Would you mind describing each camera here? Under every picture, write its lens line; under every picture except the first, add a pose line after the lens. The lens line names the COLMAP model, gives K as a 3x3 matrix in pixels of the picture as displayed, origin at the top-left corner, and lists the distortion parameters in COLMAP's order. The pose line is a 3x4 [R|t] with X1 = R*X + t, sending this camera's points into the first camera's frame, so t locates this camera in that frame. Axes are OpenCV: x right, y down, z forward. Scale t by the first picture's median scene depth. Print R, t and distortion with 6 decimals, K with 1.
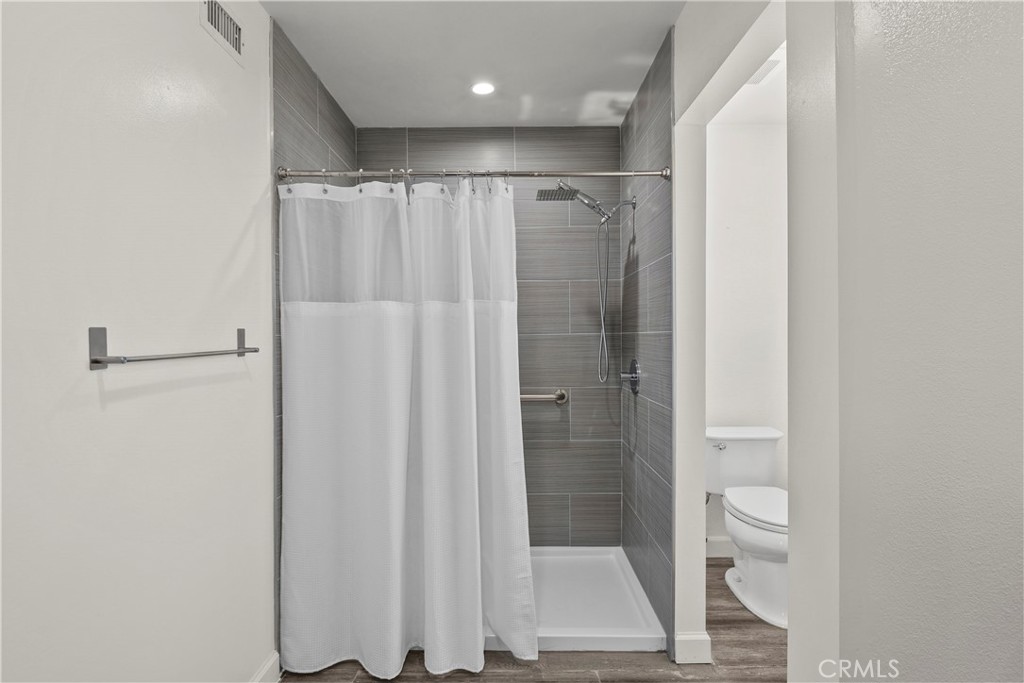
lens RADIAL K [[536.7, 0, 510.7], [0, 536.7, 342.8], [0, 0, 1]] dist [0.005067, 0.000642]
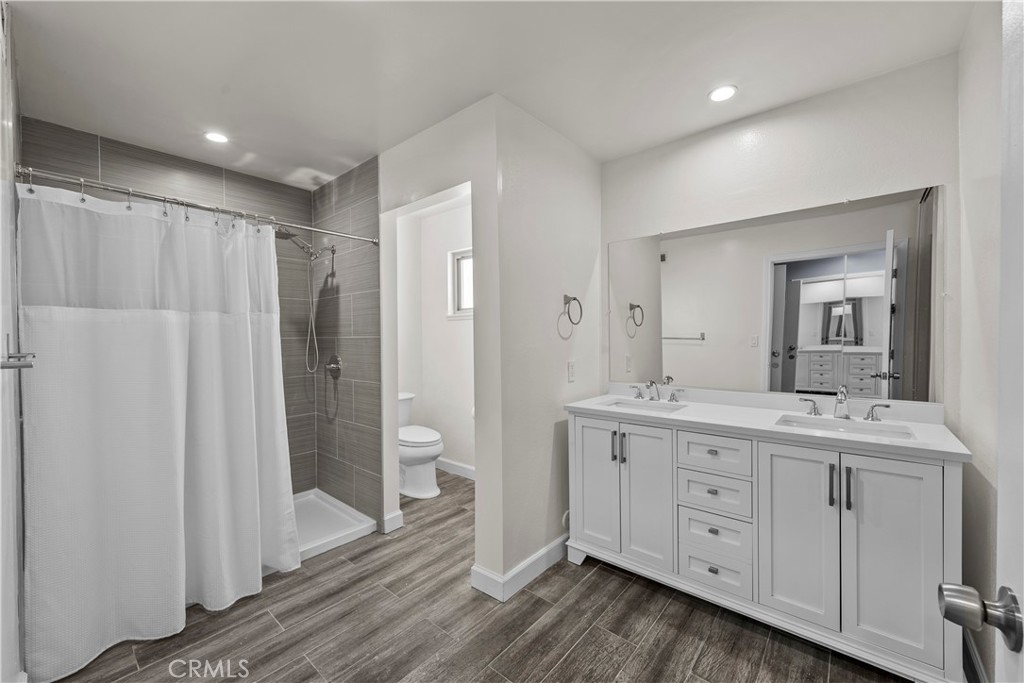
lens RADIAL K [[405.2, 0, 508.3], [0, 405.2, 342.8], [0, 0, 1]] dist [-0.000229, -0.000132]
pose [[0.649115, -0.011215, 0.760608, -0.395945], [0.014141, 0.999896, 0.002675, 0.000470], [-0.760559, 0.009019, 0.649206, -0.118711]]
